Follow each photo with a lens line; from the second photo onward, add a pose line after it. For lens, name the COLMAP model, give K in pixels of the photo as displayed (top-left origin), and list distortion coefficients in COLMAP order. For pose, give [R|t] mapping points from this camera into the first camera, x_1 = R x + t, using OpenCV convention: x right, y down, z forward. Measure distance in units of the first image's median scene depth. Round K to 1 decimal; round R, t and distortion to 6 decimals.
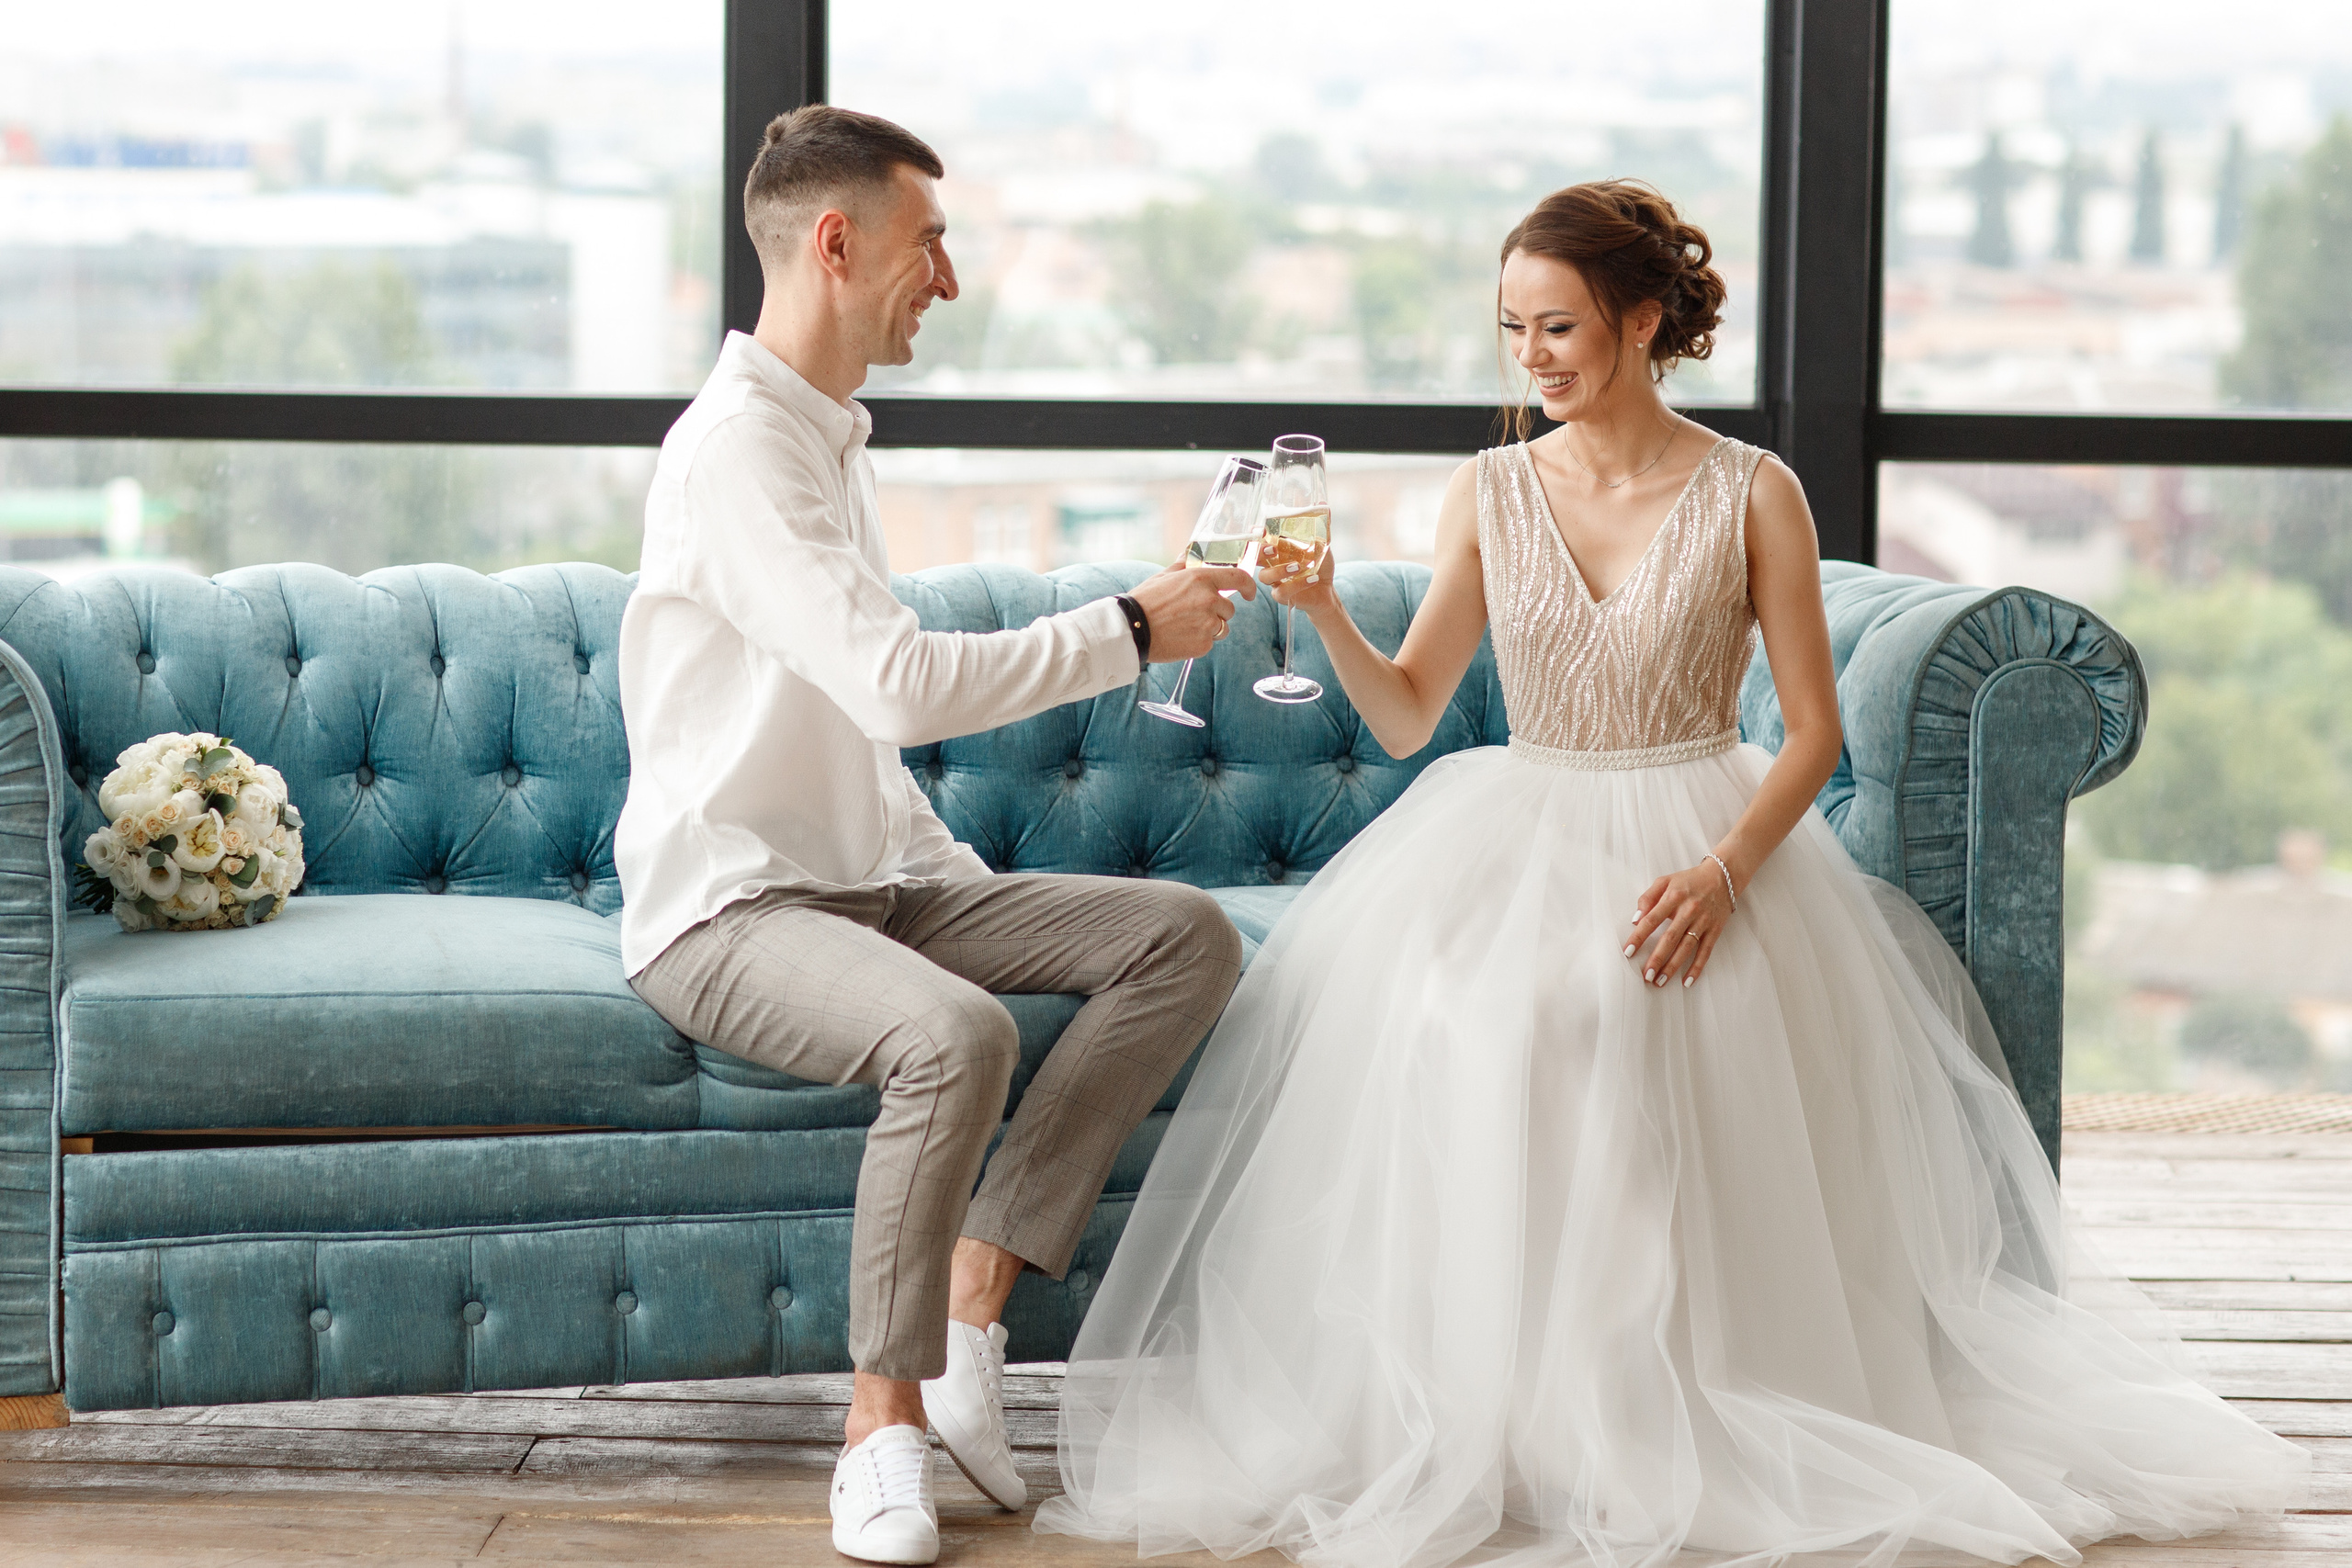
lens RADIAL K [[6405.7, 0, 1154.2], [0, 6405.7, 771.5], [0, 0, 1]] dist [0.120257, 0.000000]
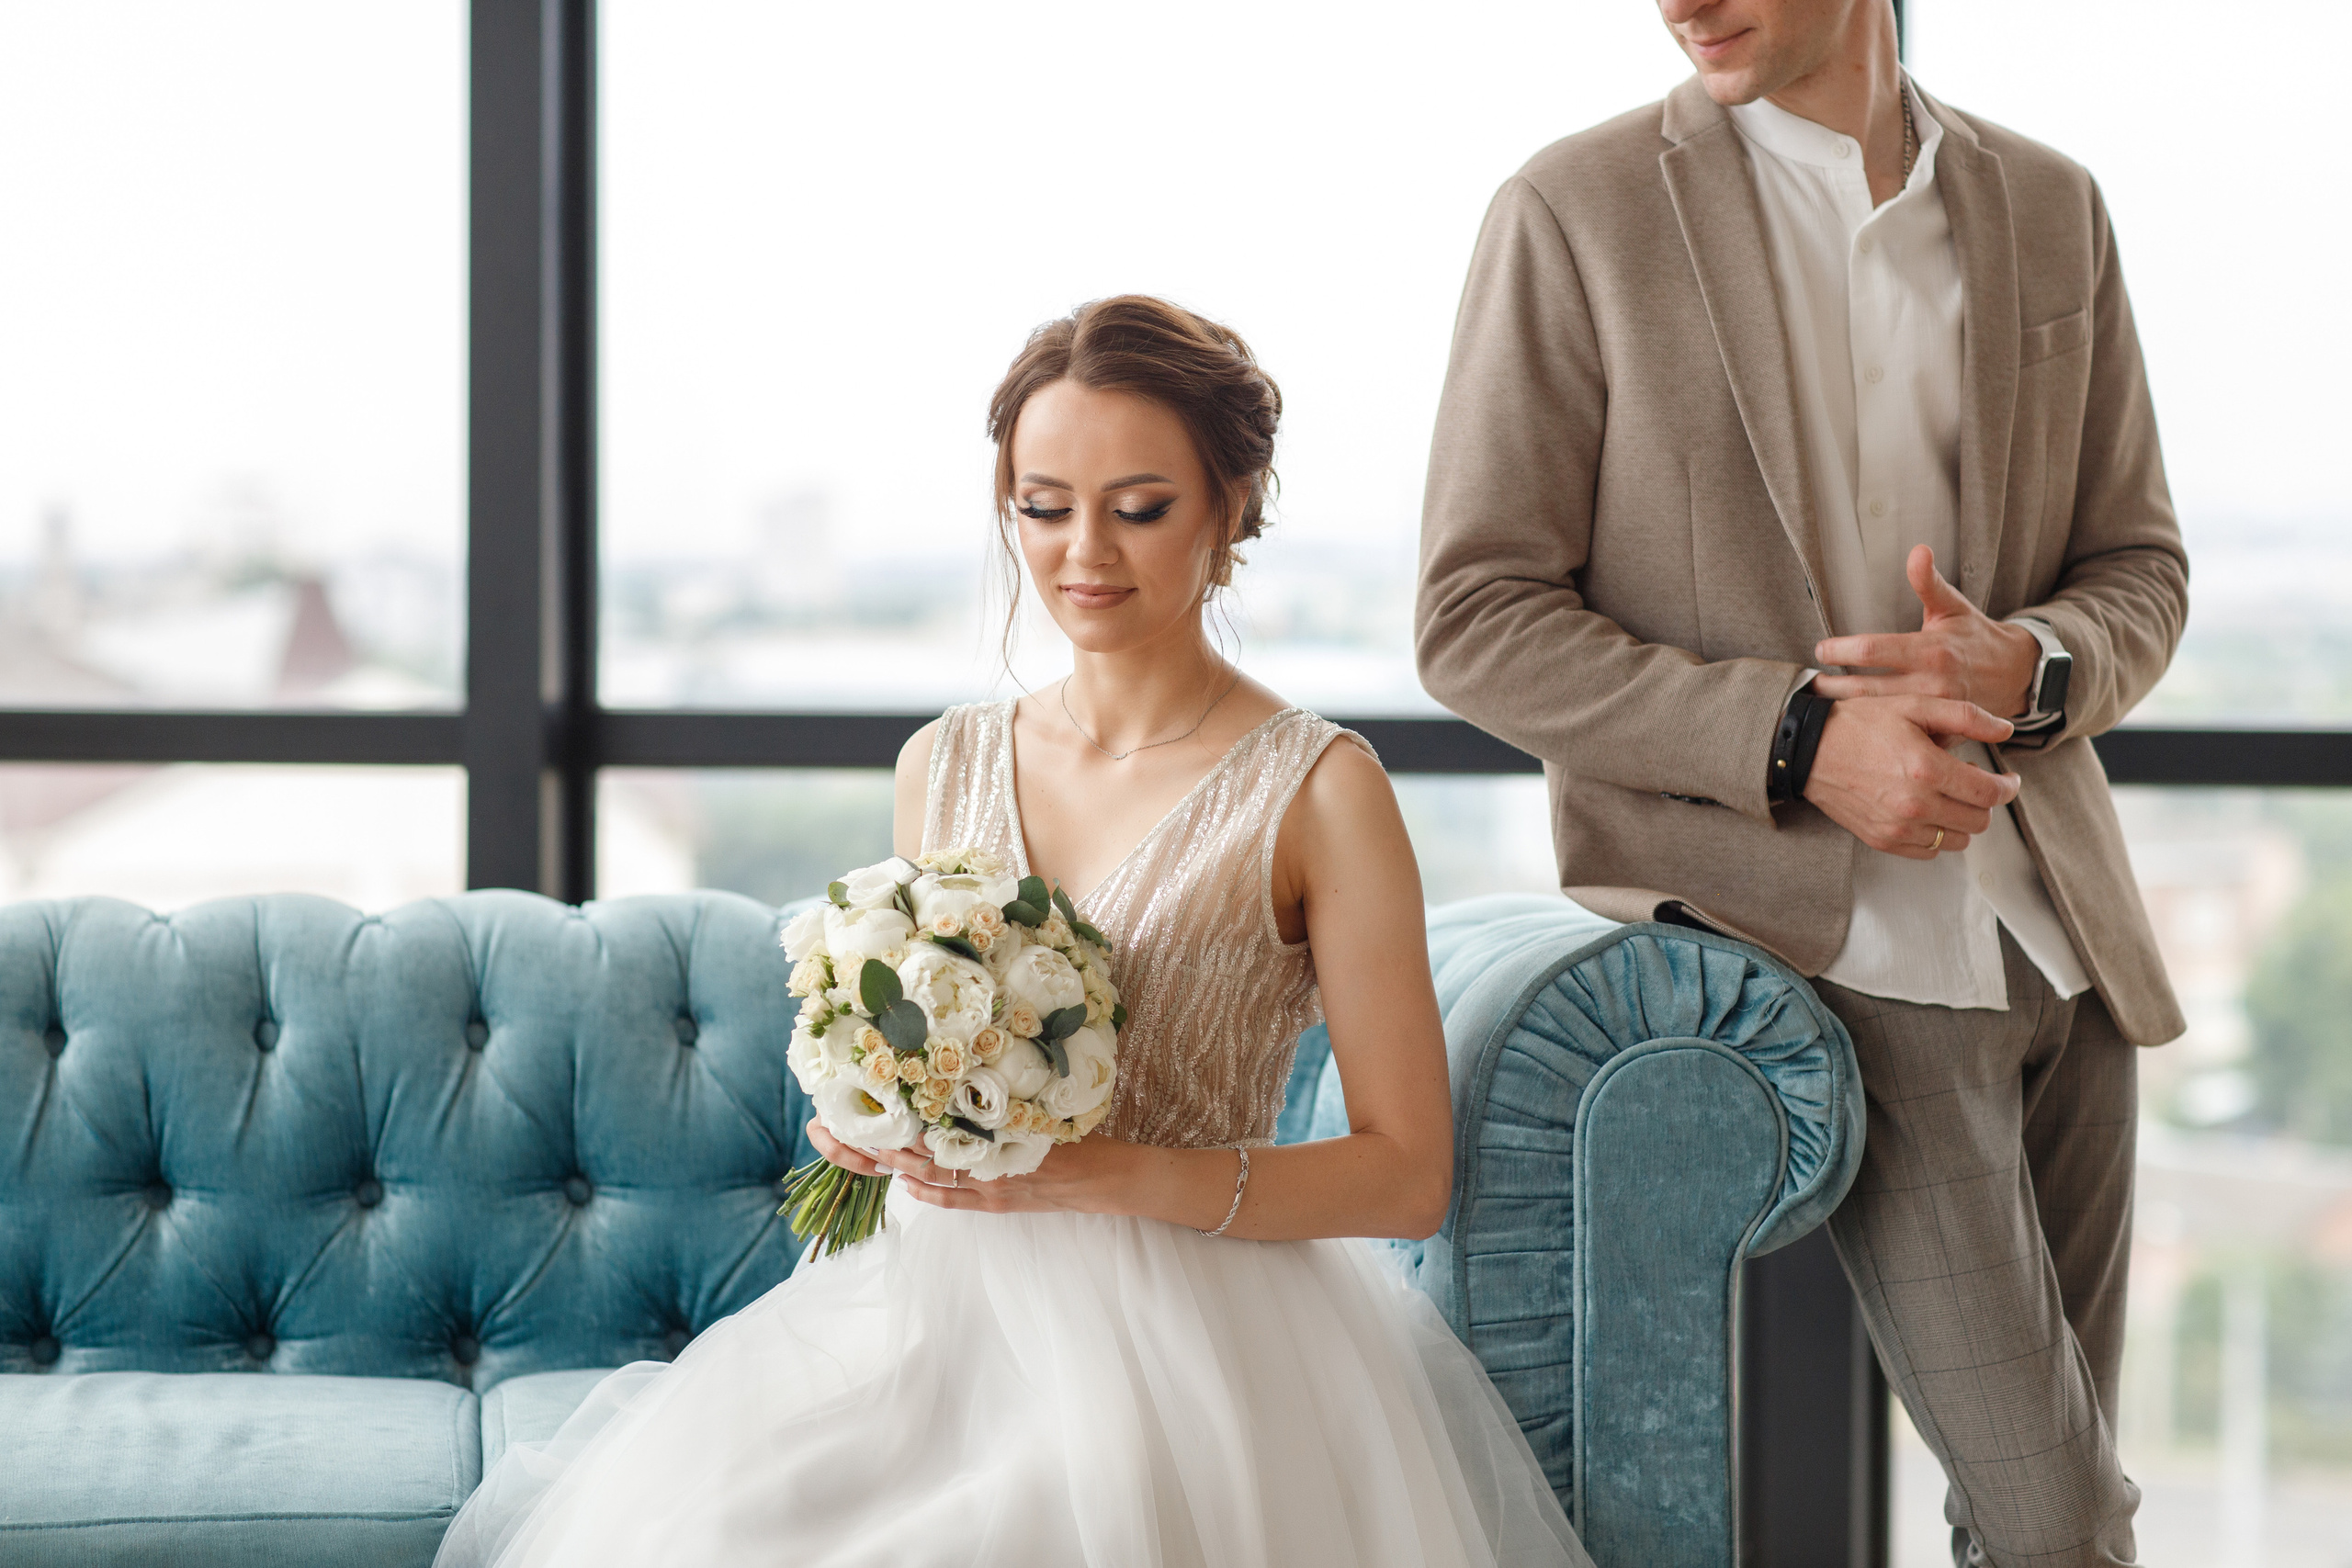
lens RADIAL K [[5401.6, 0, 1195.9], [0, 5401.6, 770.2], [0, 0, 1]] dist [0.008924, 0.000000]
pose [[0.988405, -0.003761, -0.151794, 0.171102], [-0.006624, 0.997673, -0.067855, -0.007417], [0.151696, 0.068074, 0.986080, 0.462867]]
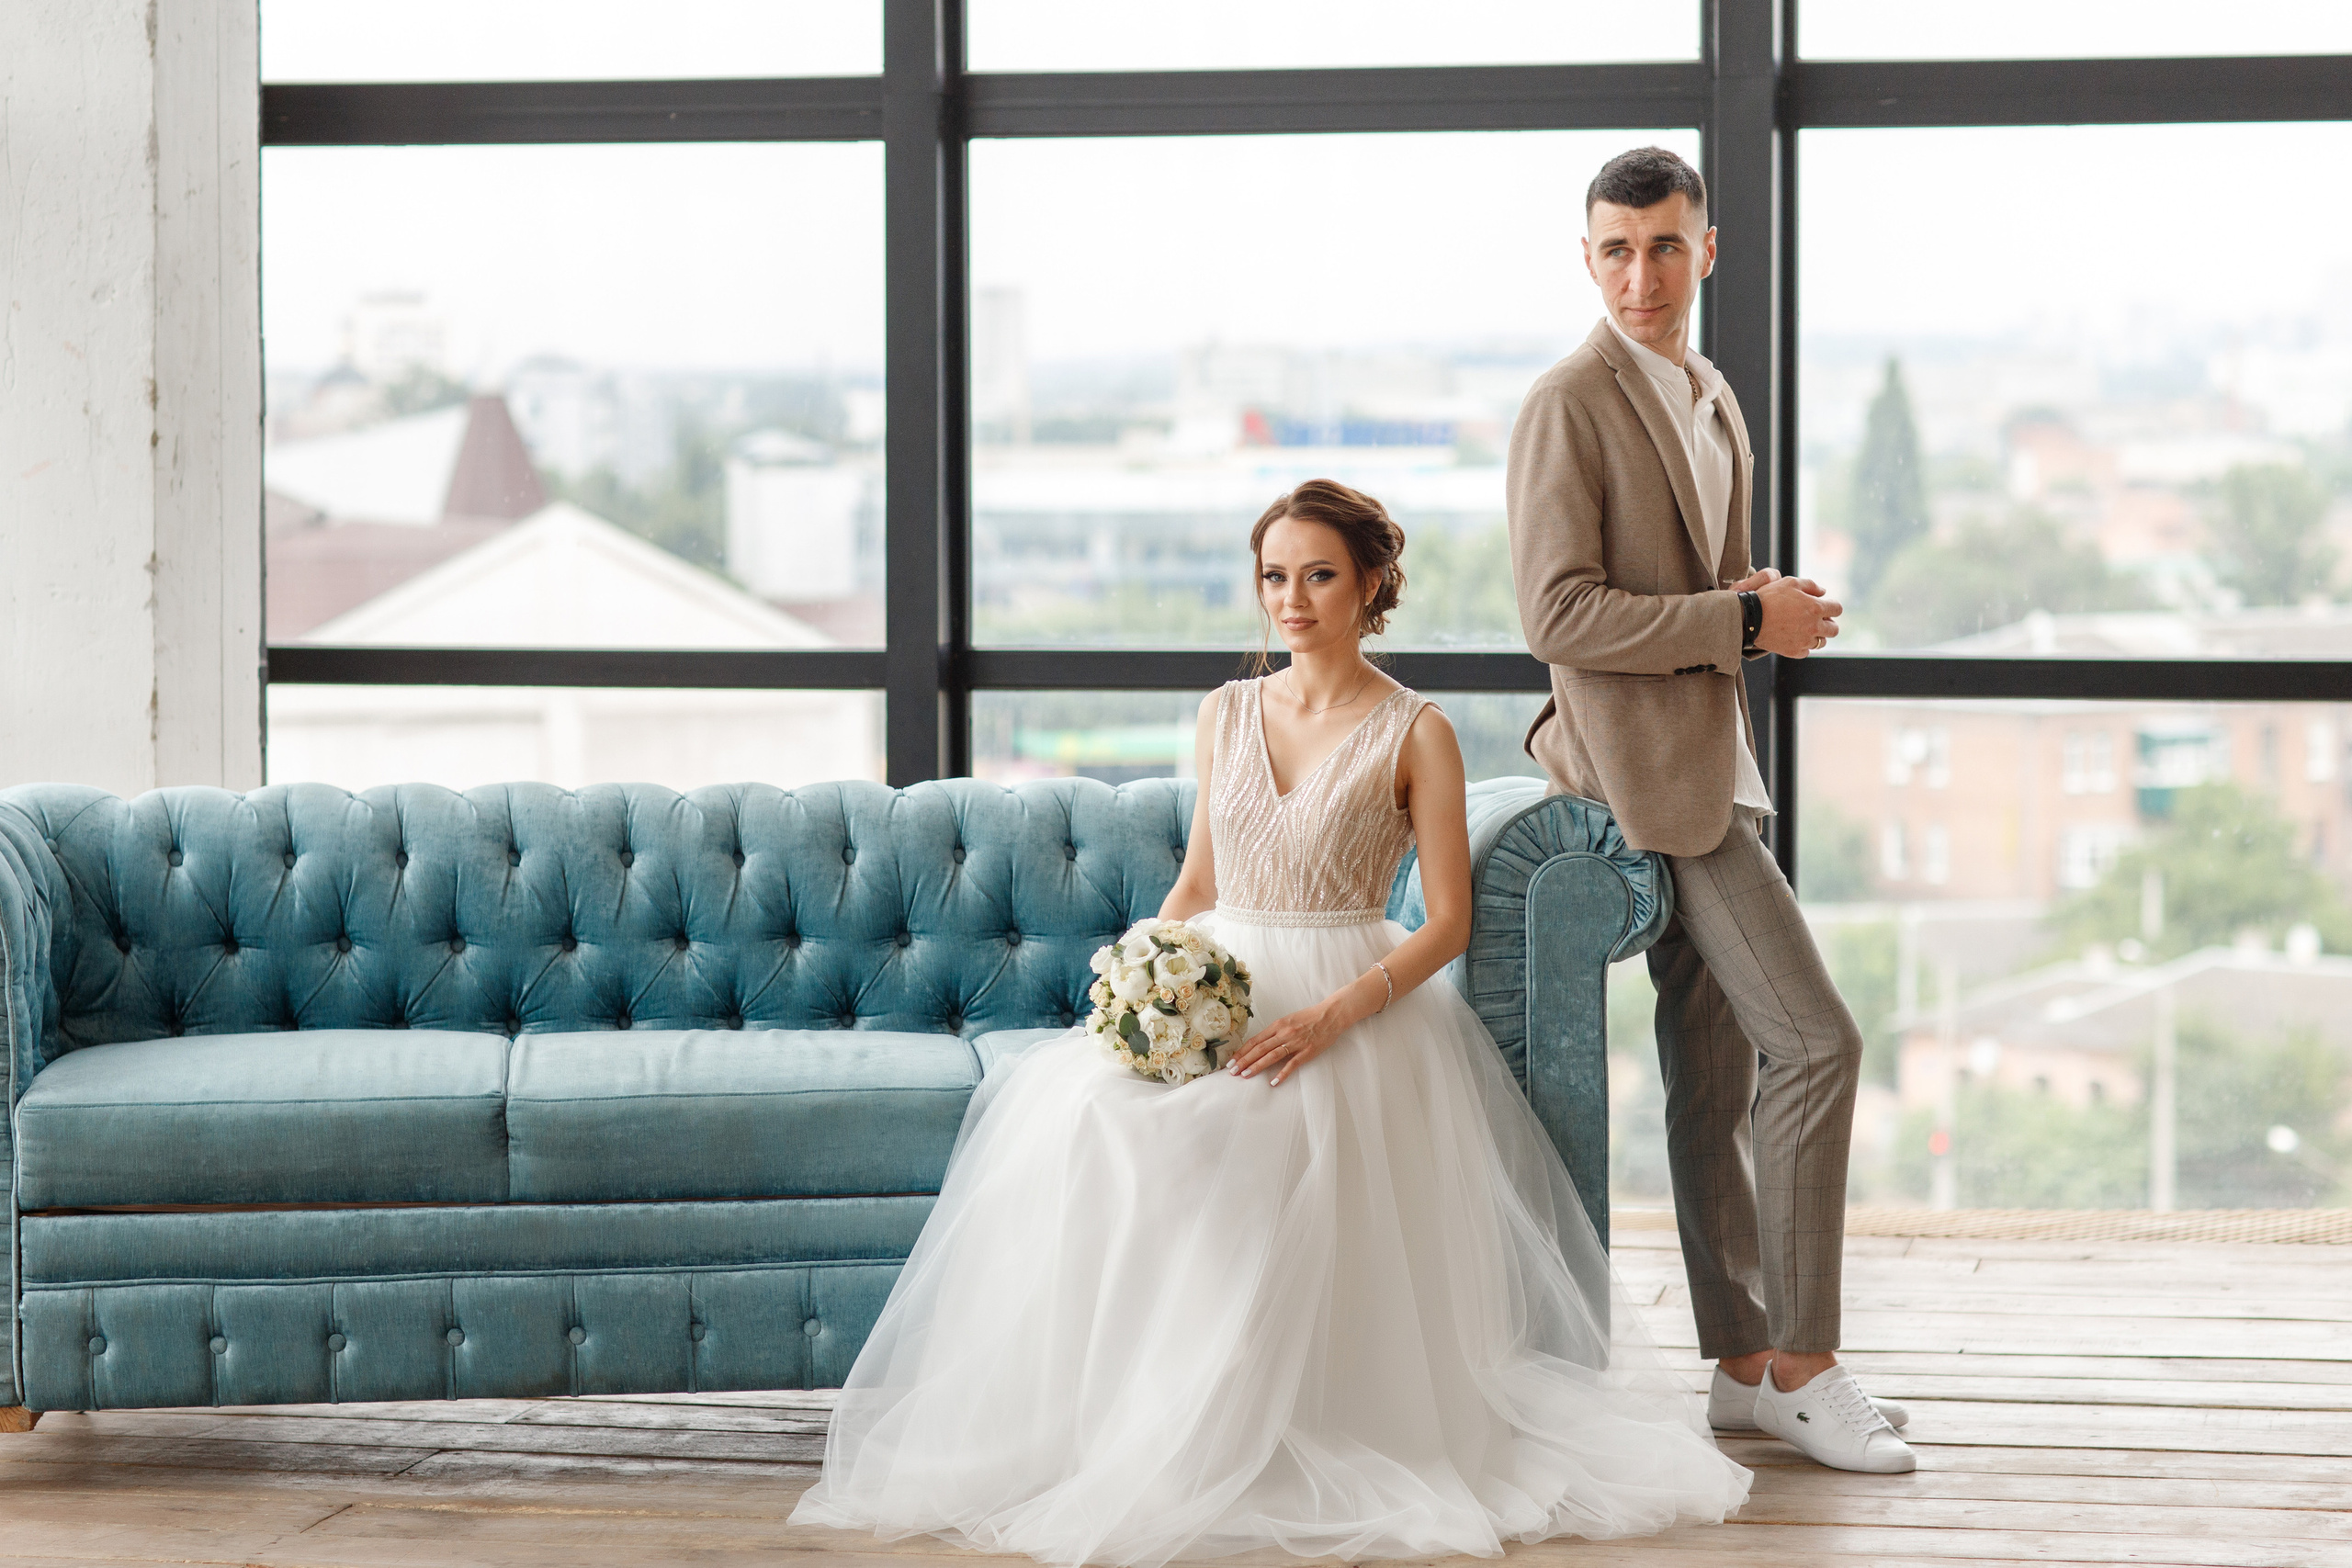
lens RADIAL K [[5788.7, 0, 1169.6], [0, 5788.7, 798.1], [0, 0, 1]] dist [0.074411, 0.000000]
pose [[0.981243, -0.003530, -0.192741, 0.279197], [-0.002640, 0.999493, -0.031743, 0.008395], [0.192755, 0.031656, 0.980736, -0.144637]]
